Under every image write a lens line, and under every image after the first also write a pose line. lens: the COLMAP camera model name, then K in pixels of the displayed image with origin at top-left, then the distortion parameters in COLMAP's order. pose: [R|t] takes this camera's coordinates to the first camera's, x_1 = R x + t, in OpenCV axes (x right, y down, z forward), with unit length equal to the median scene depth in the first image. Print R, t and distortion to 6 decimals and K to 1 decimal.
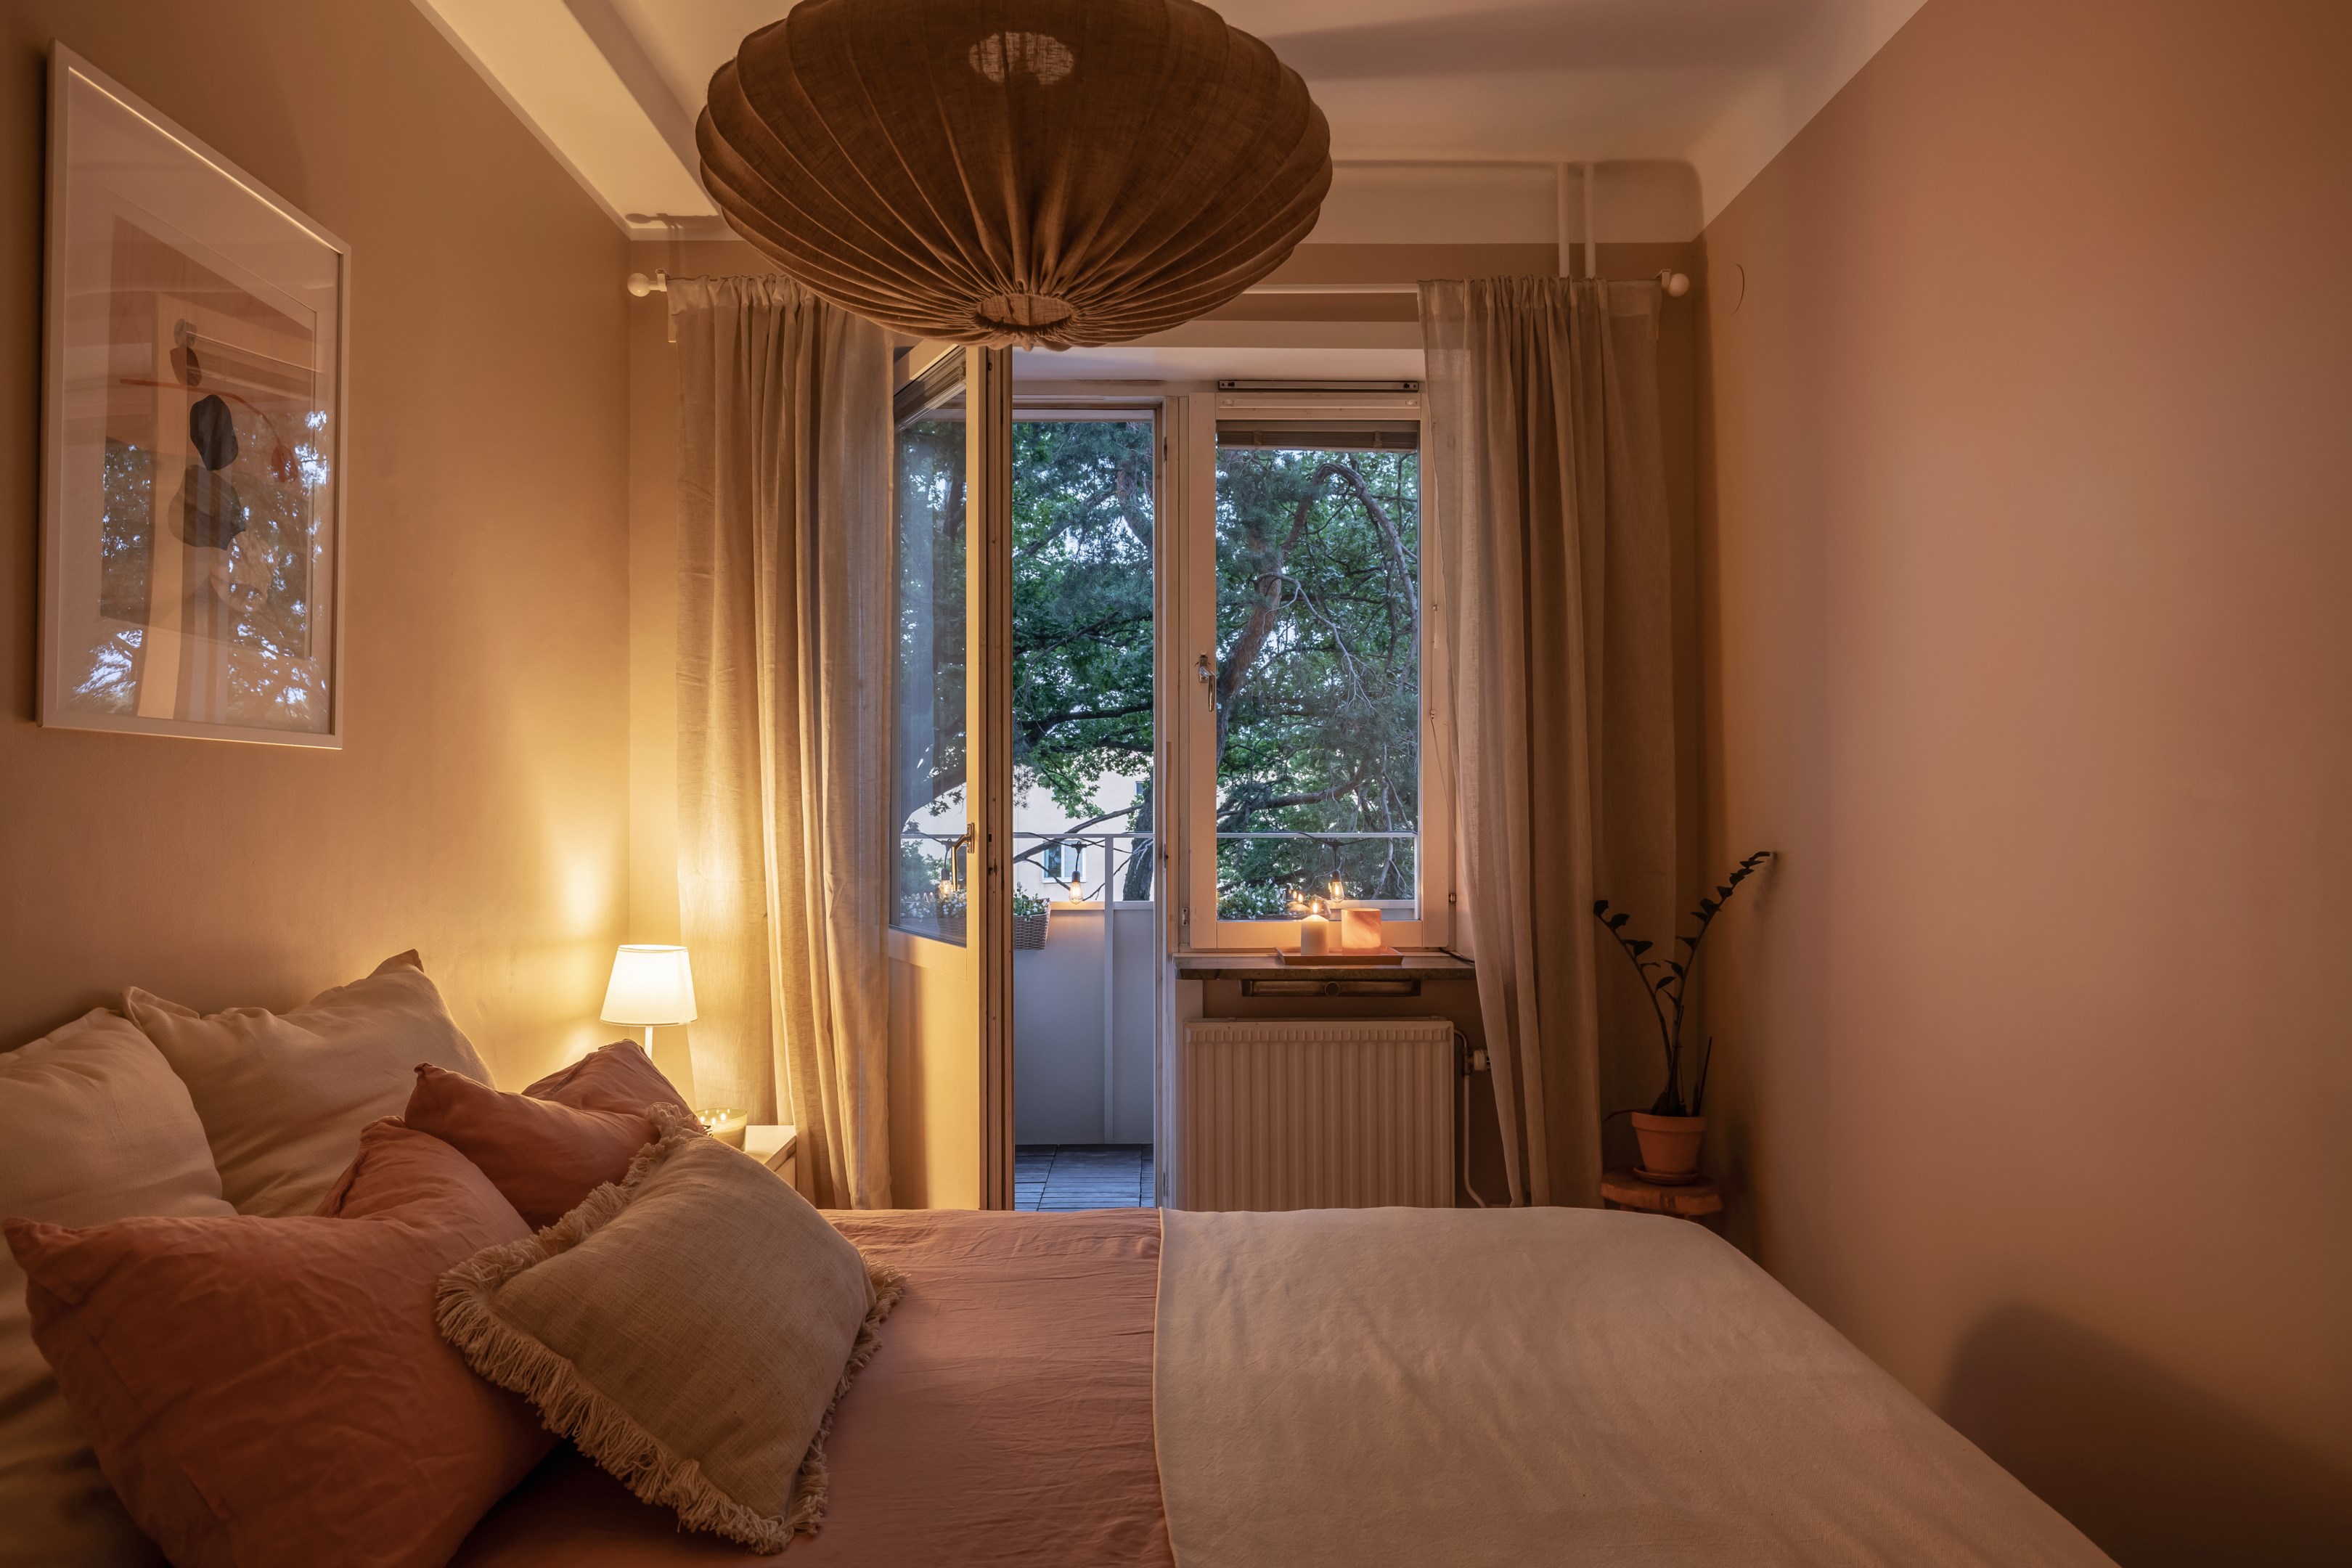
lens RADIAL K [[1376.0, 0, 1176.0], [0, 1376.0, 784.0], [0, 0, 1]] dist [-0.006199, -0.000921]
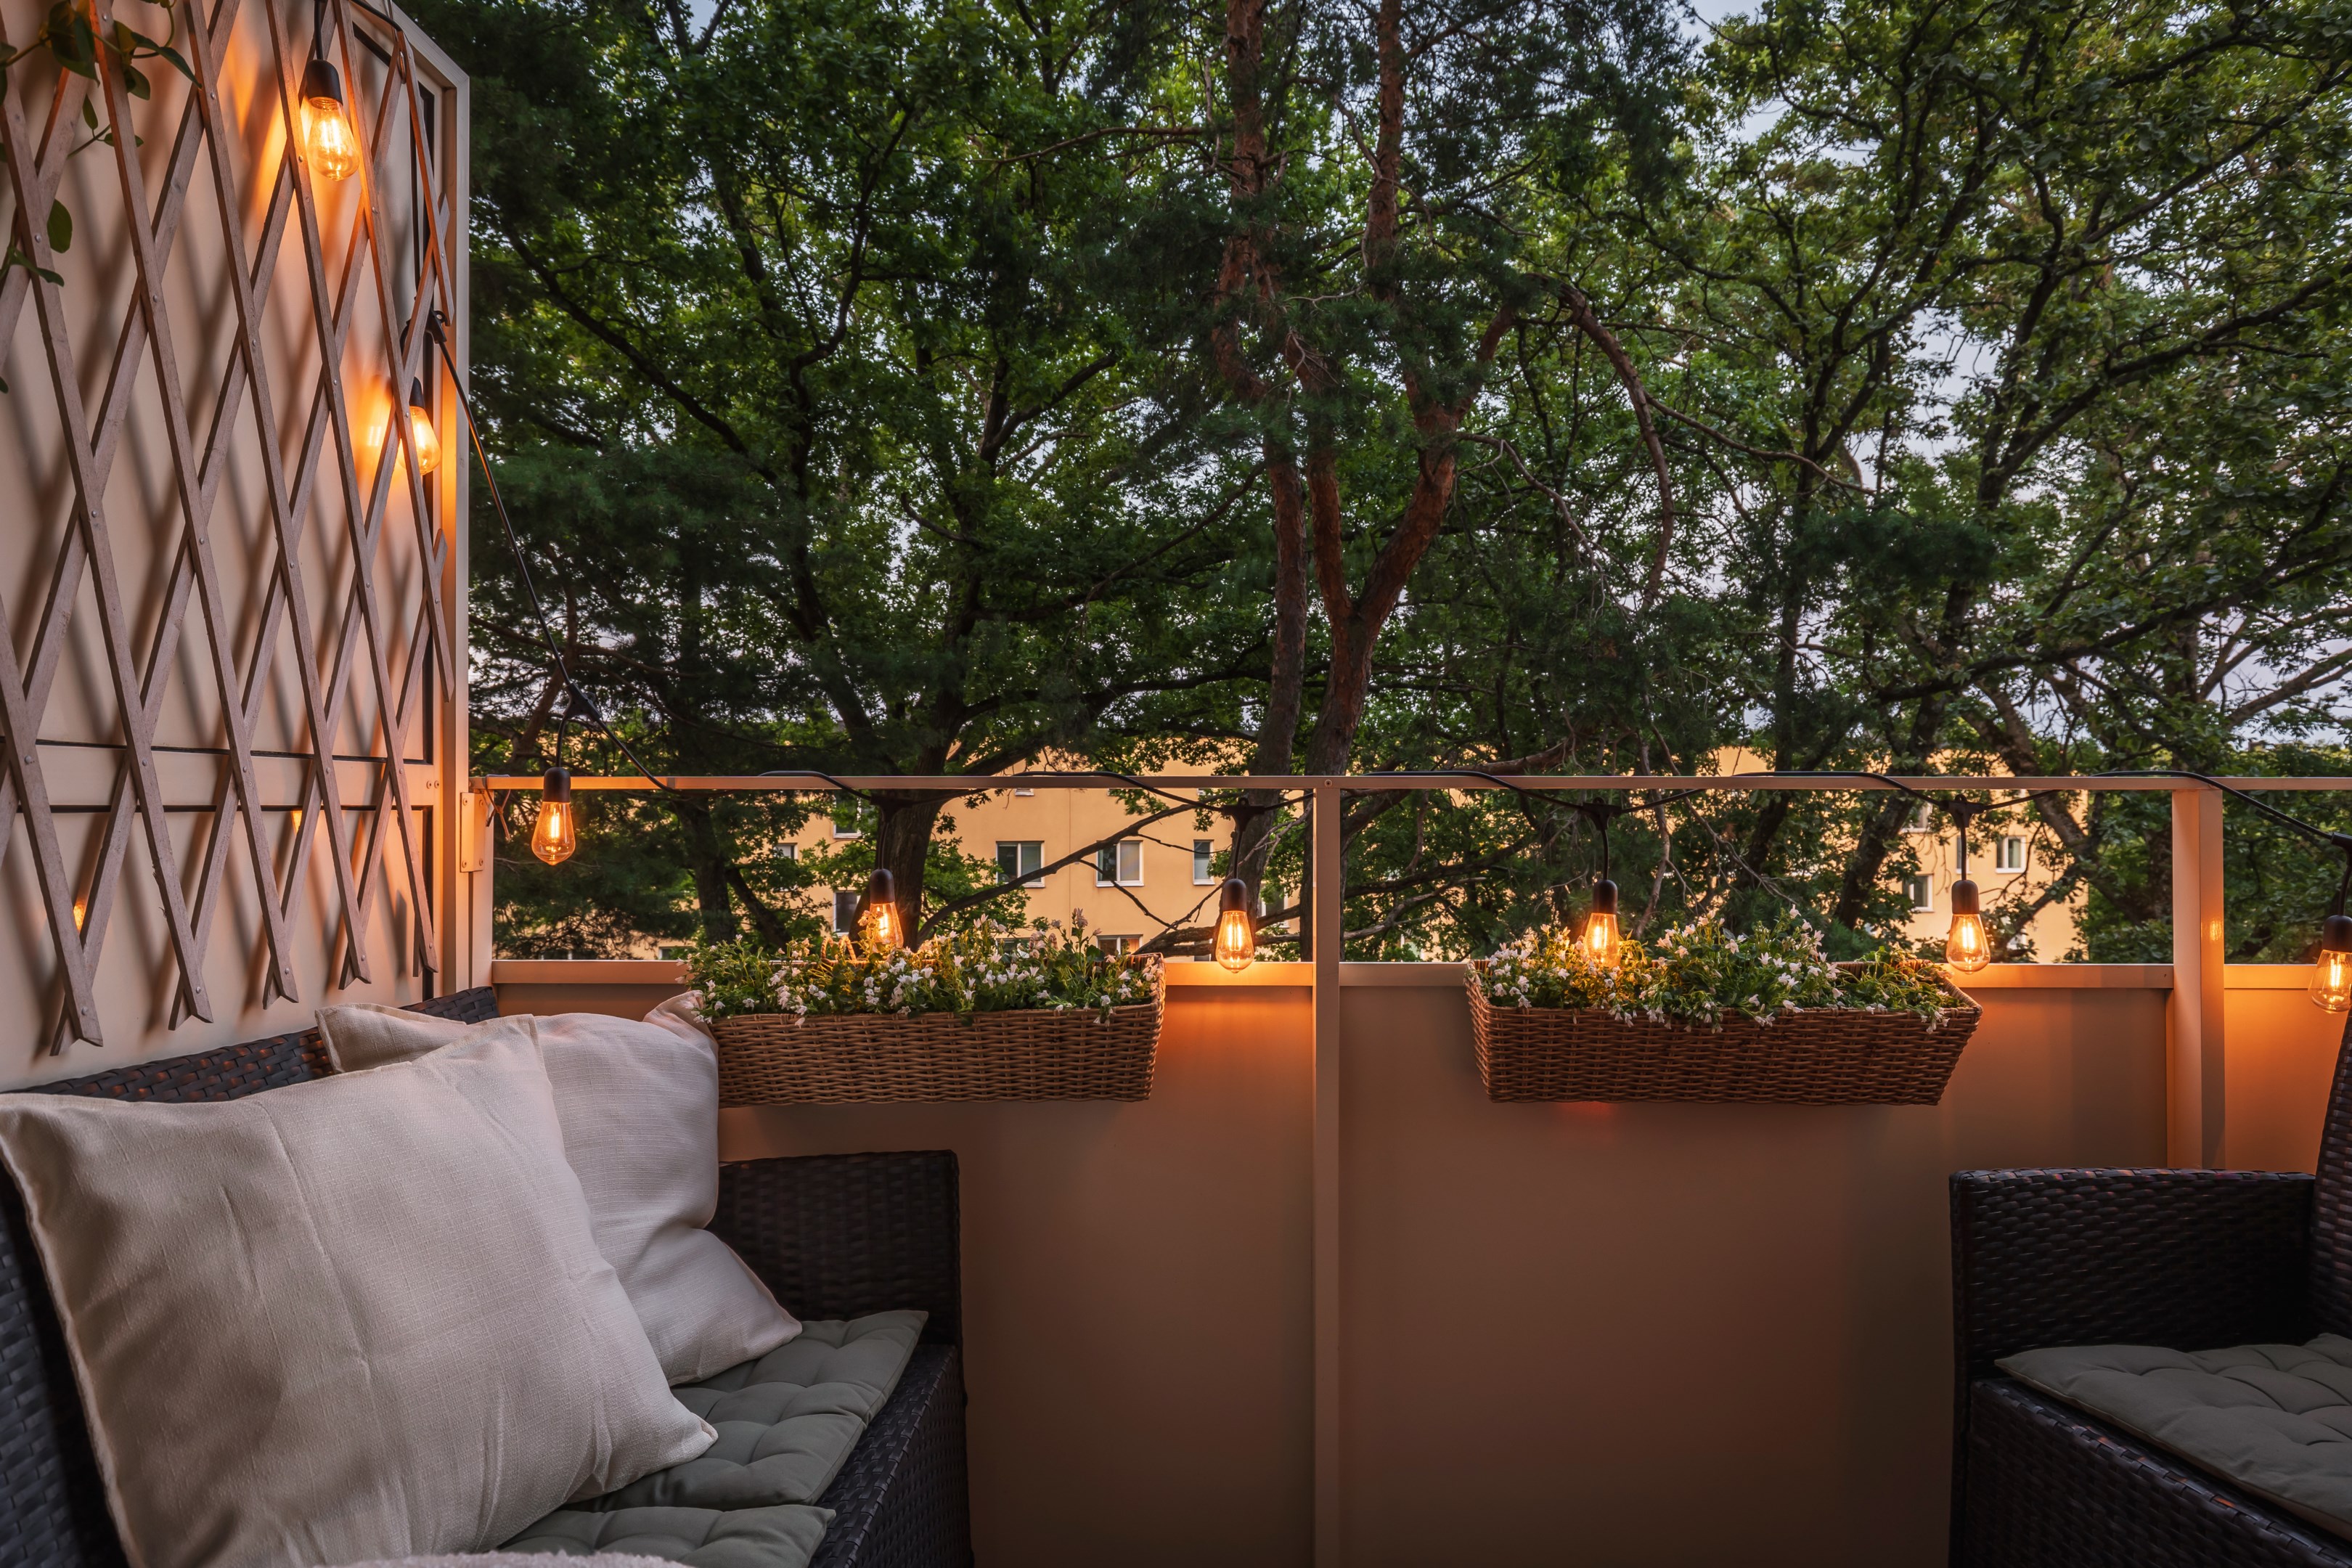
lens RADIAL K [[1376.0, 0, 1176.0], [0, 1376.0, 784.0], [0, 0, 1]] dist [-0.006199, -0.000921]
pose [[0.999282, 0.004872, -0.037578, -0.014901], [-0.004936, 0.999987, -0.001615, 0.007539], [0.037570, 0.001799, 0.999292, 0.125846]]
